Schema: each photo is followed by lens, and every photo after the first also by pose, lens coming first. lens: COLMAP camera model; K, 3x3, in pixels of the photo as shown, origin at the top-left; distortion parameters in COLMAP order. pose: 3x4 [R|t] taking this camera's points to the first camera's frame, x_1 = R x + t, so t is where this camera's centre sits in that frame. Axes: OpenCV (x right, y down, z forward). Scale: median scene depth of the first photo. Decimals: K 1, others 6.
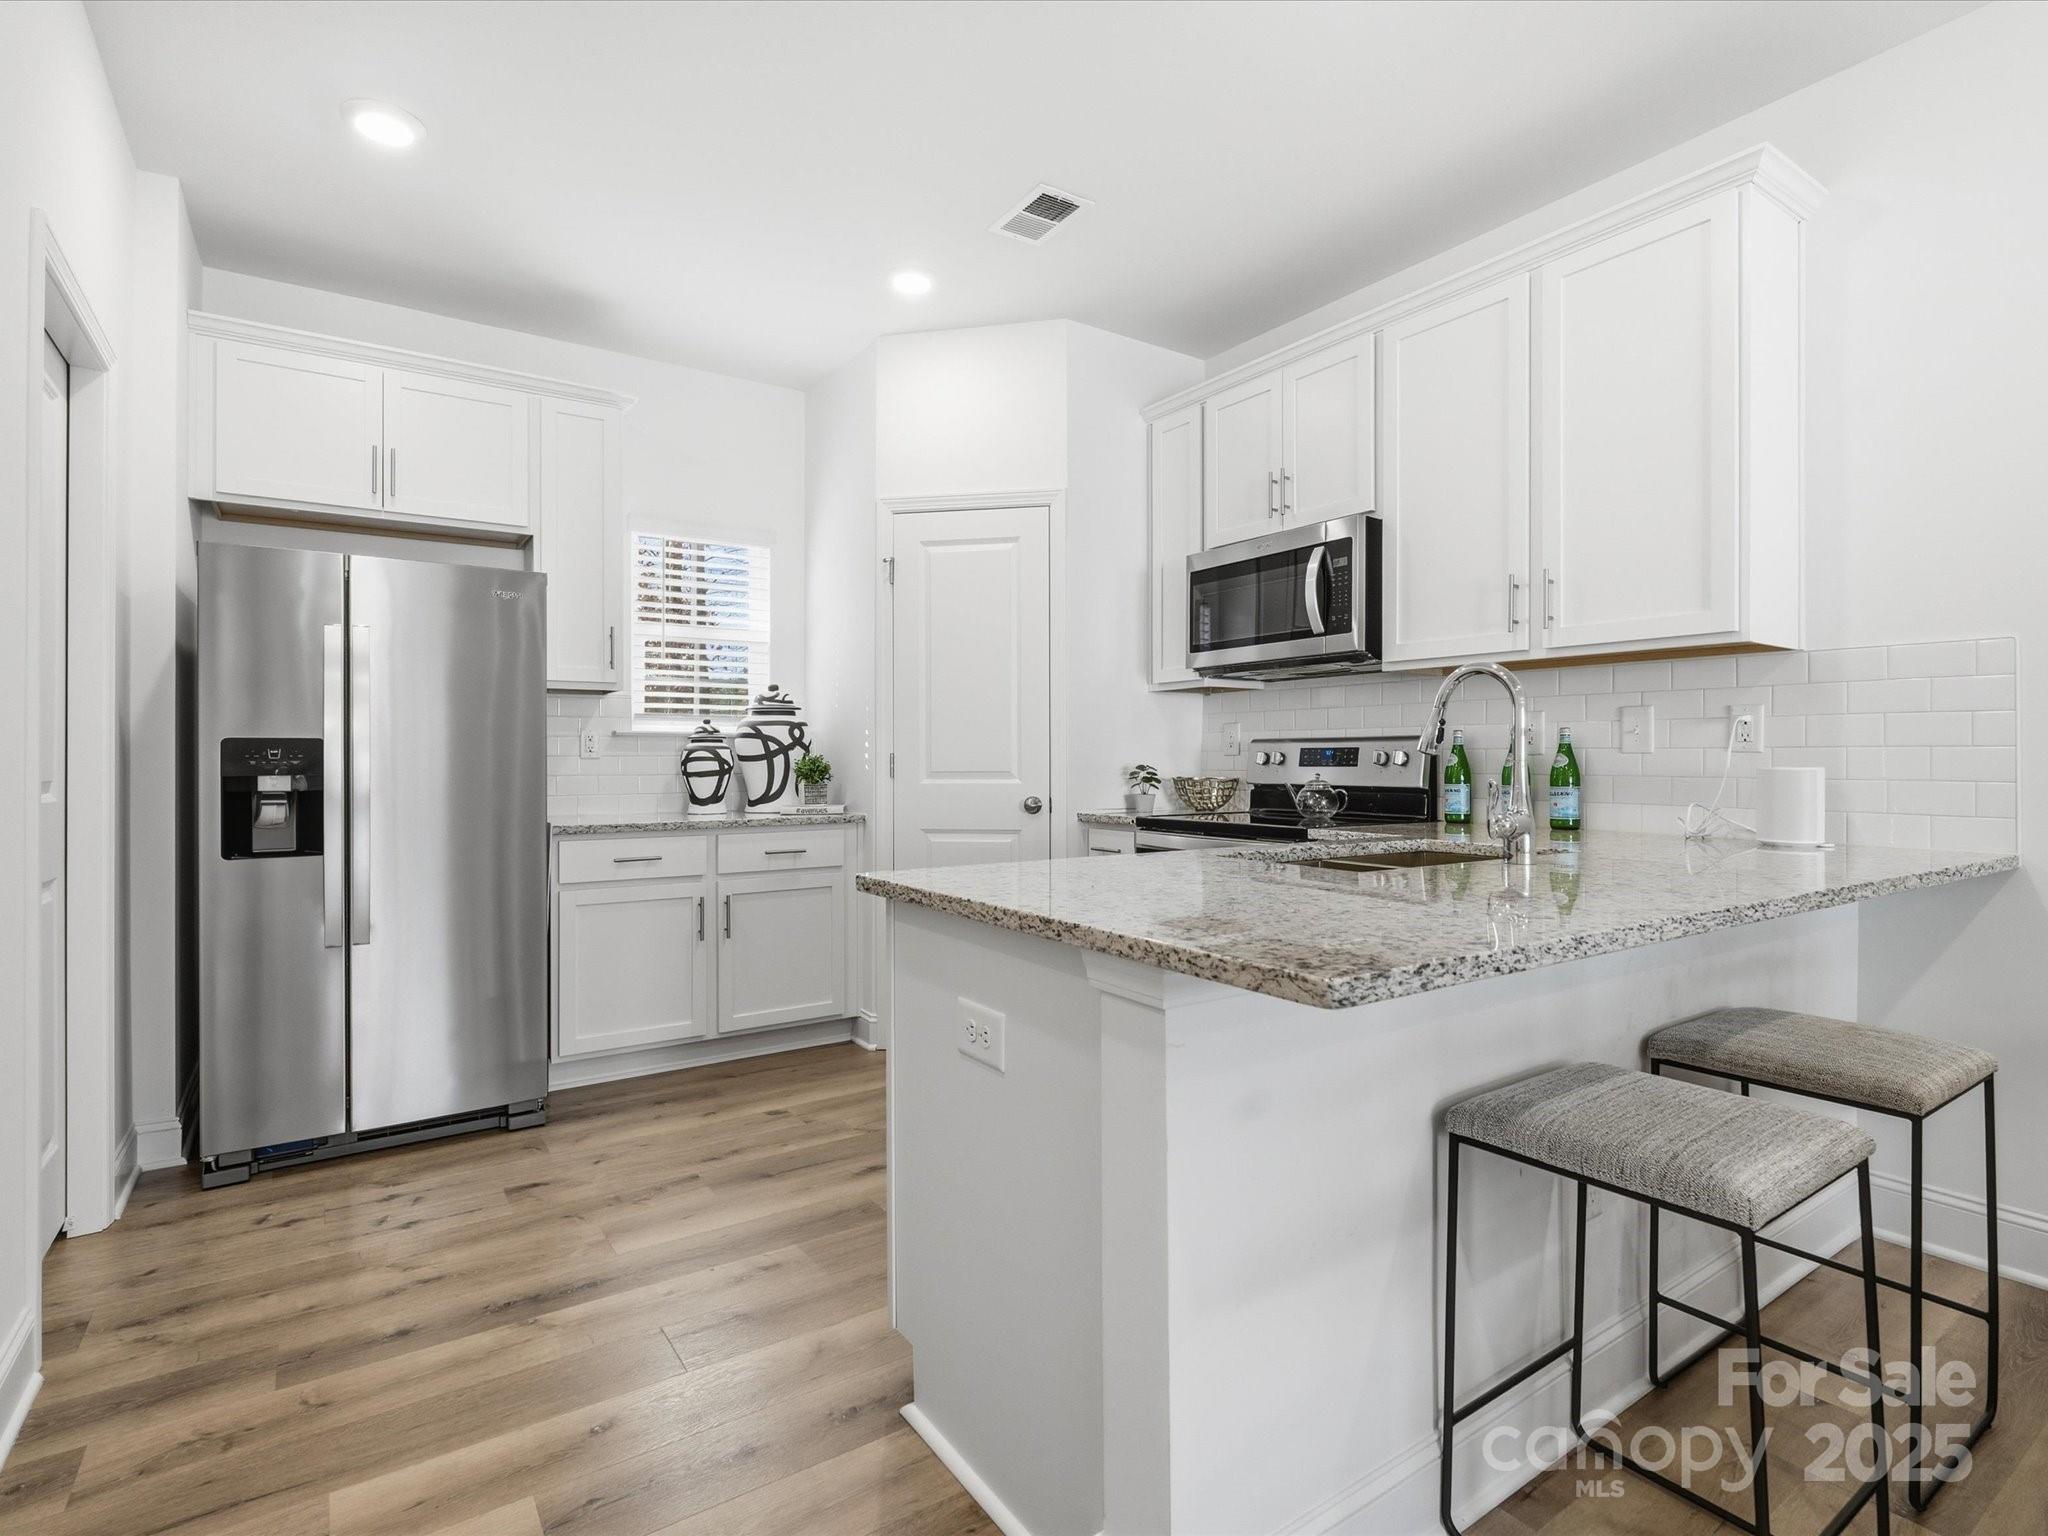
lens RADIAL K [[1016.9, 0, 1025.3], [0, 1016.9, 756.6], [0, 0, 1]] dist [0.001287, 0.000159]
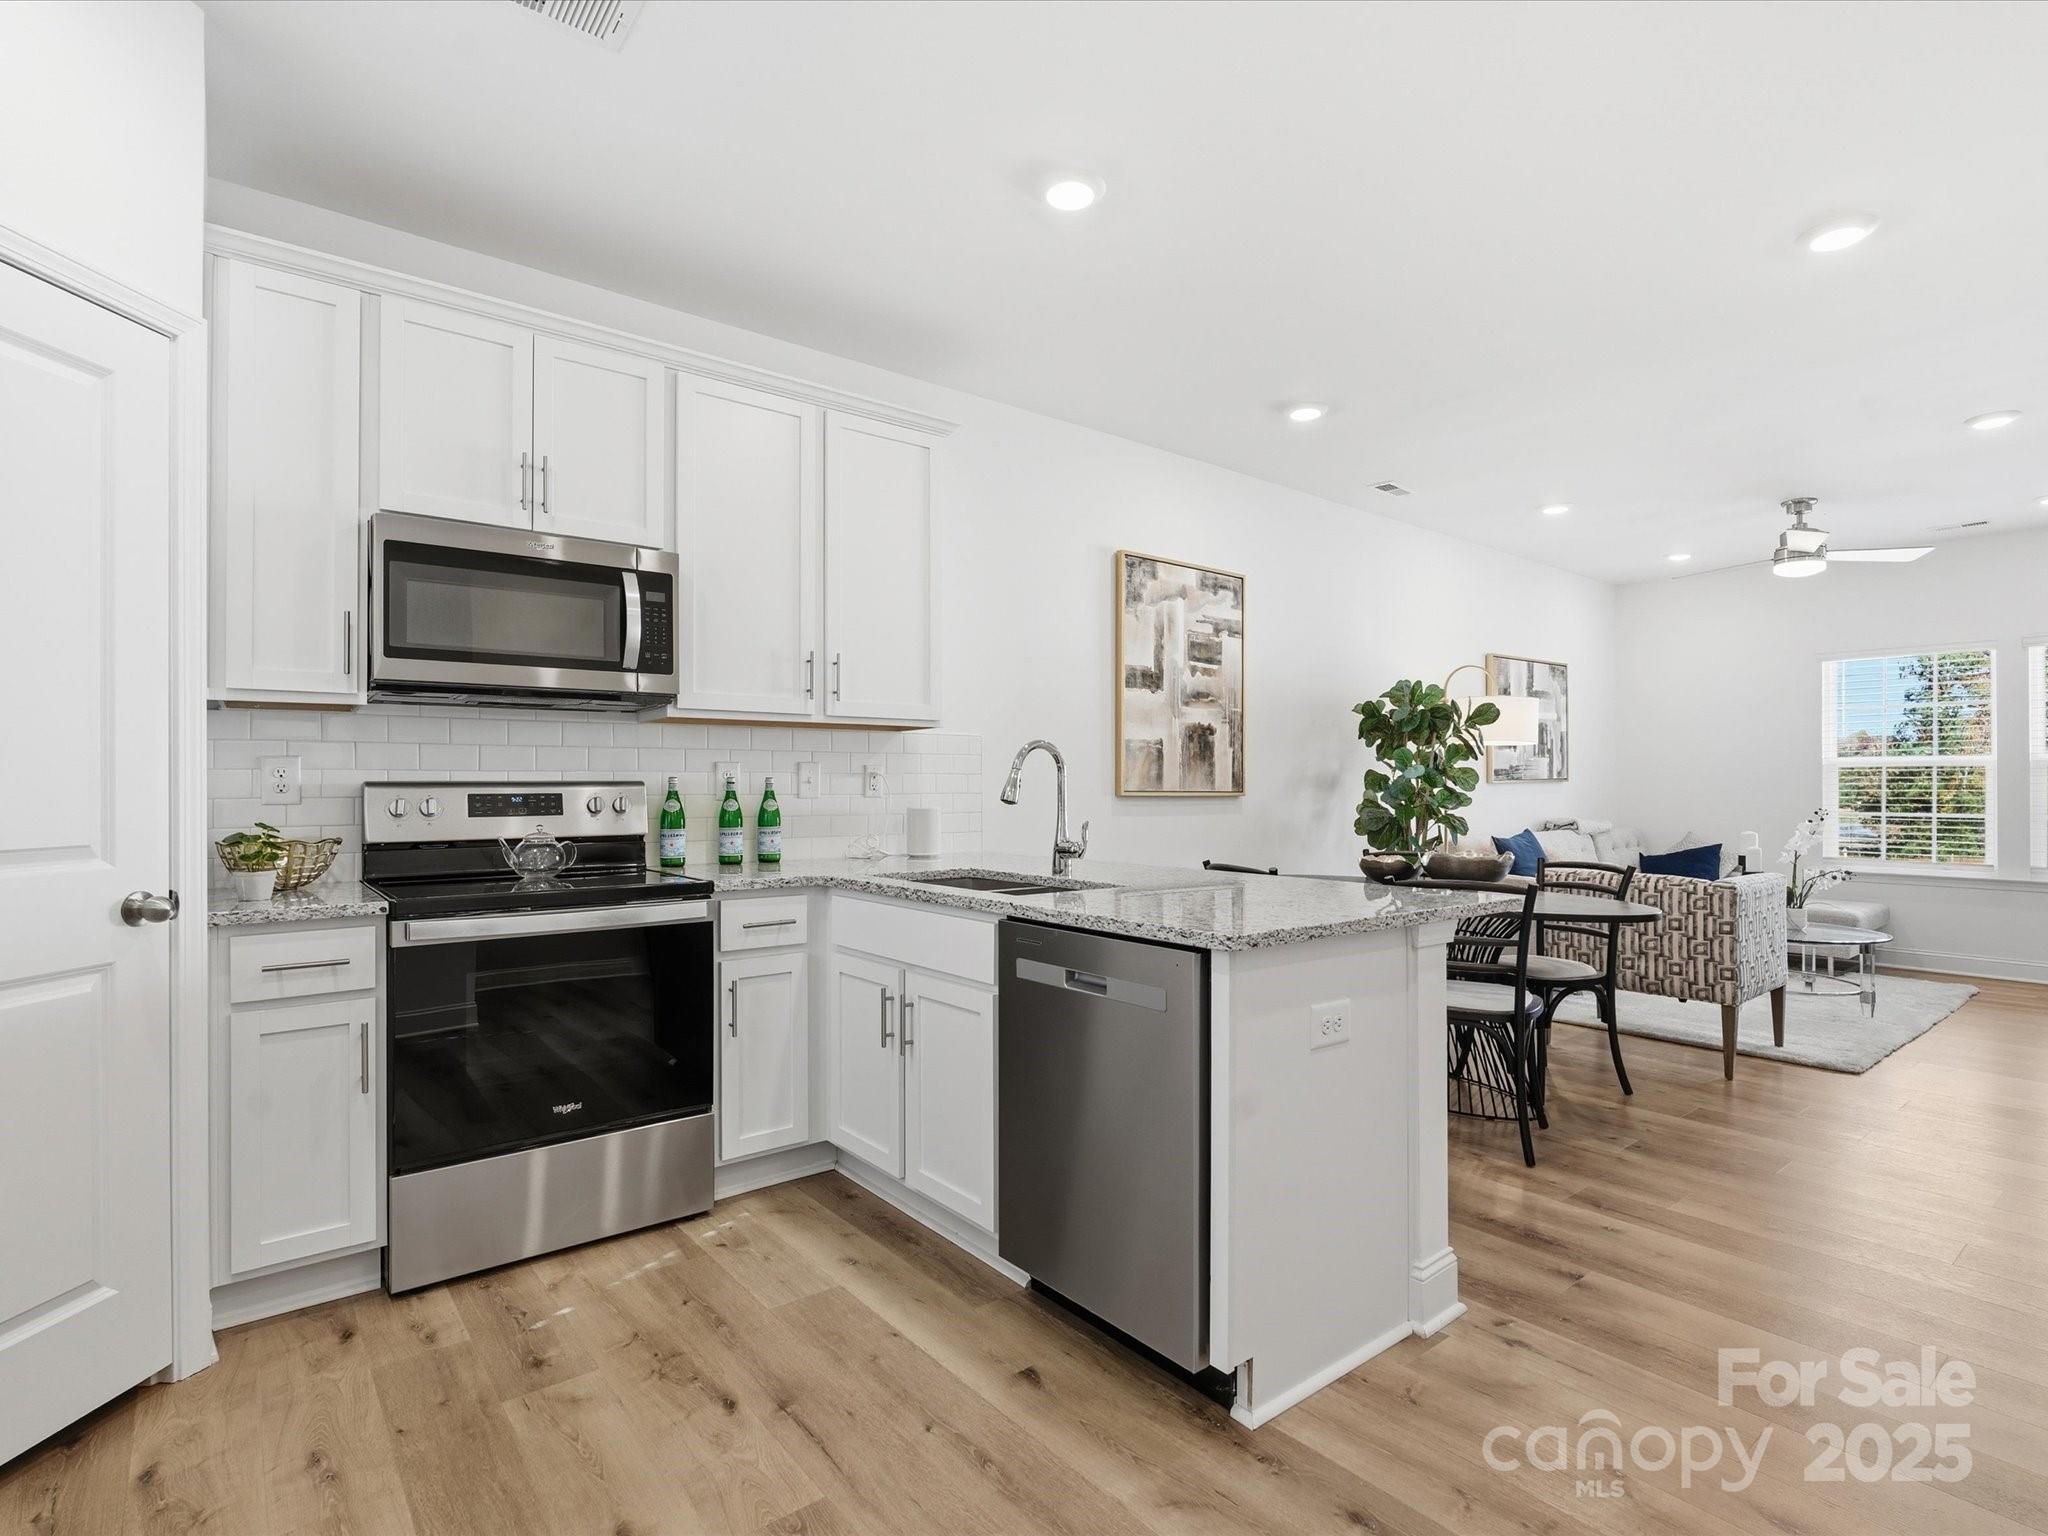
lens RADIAL K [[1037.1, 0, 1024.0], [0, 1037.1, 768.0], [0, 0, 1]] dist [0.001804, 0.000176]
pose [[-0.073291, 0.015684, 0.997187, -0.610913], [-0.001030, 0.999875, -0.015802, -0.017263], [-0.997310, -0.002185, -0.073266, 0.670236]]
